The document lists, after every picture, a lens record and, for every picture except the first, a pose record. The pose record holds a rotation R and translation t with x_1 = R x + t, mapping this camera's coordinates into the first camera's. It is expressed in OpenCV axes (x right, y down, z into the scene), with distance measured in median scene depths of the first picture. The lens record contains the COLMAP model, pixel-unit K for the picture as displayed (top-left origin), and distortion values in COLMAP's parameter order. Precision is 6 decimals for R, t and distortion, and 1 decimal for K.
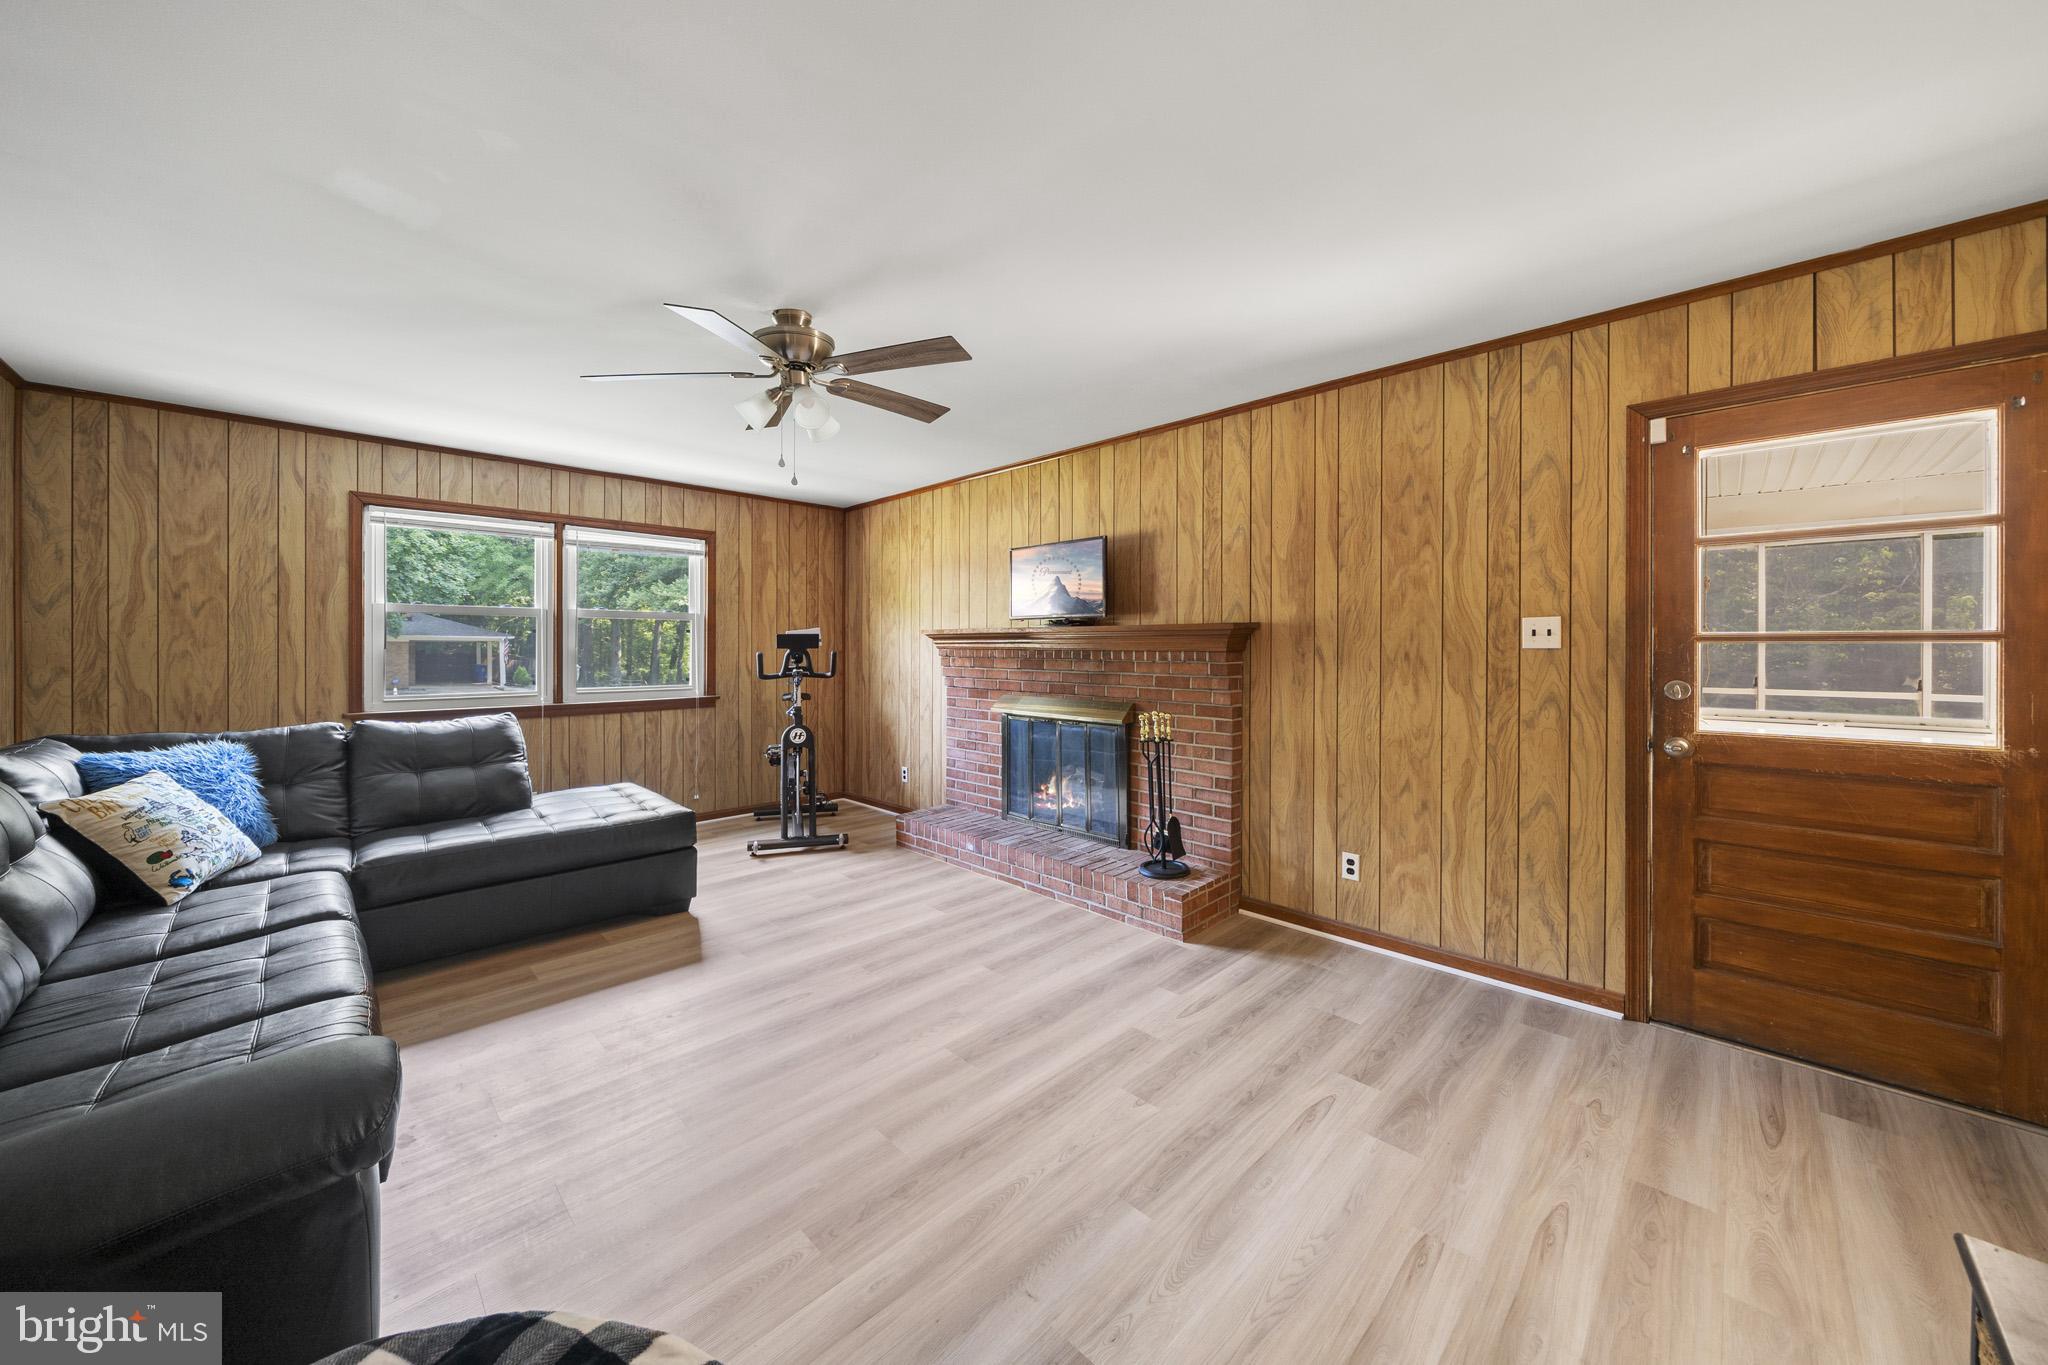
lens RADIAL K [[724.0, 0, 1000.1], [0, 724.0, 651.8], [0, 0, 1]] dist [-0.008665, -0.000209]
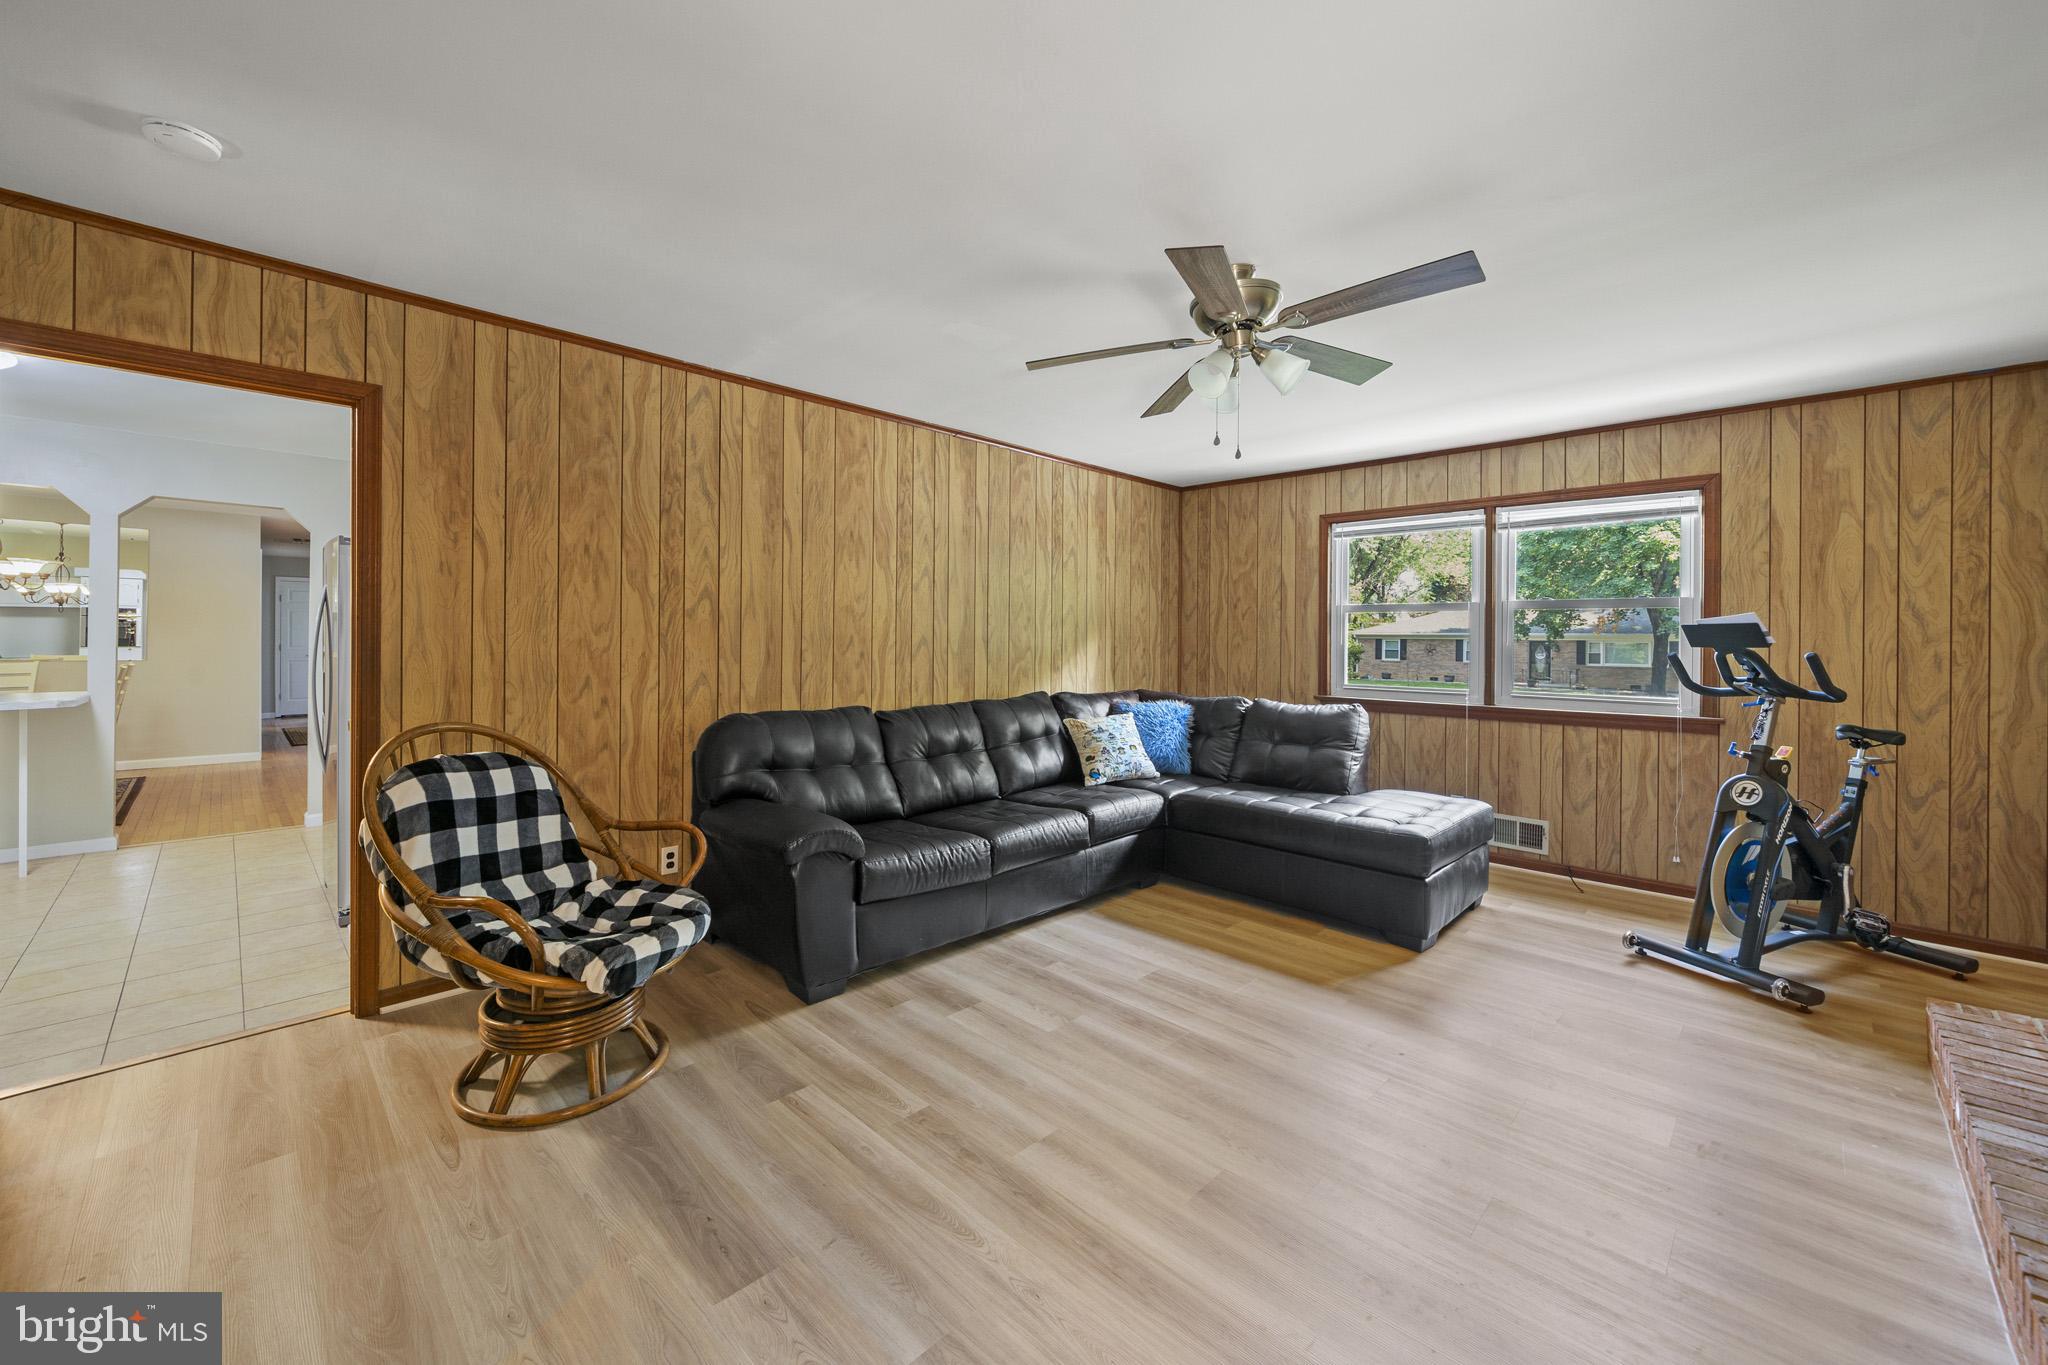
lens RADIAL K [[787.9, 0, 1003.9], [0, 787.9, 635.9], [0, 0, 1]] dist [0.002048, -0.000833]
pose [[0.013209, -0.004312, -0.999903, 0.571504], [-0.017510, 0.999836, -0.004543, -0.000950], [0.999759, 0.017568, 0.013131, 0.576245]]
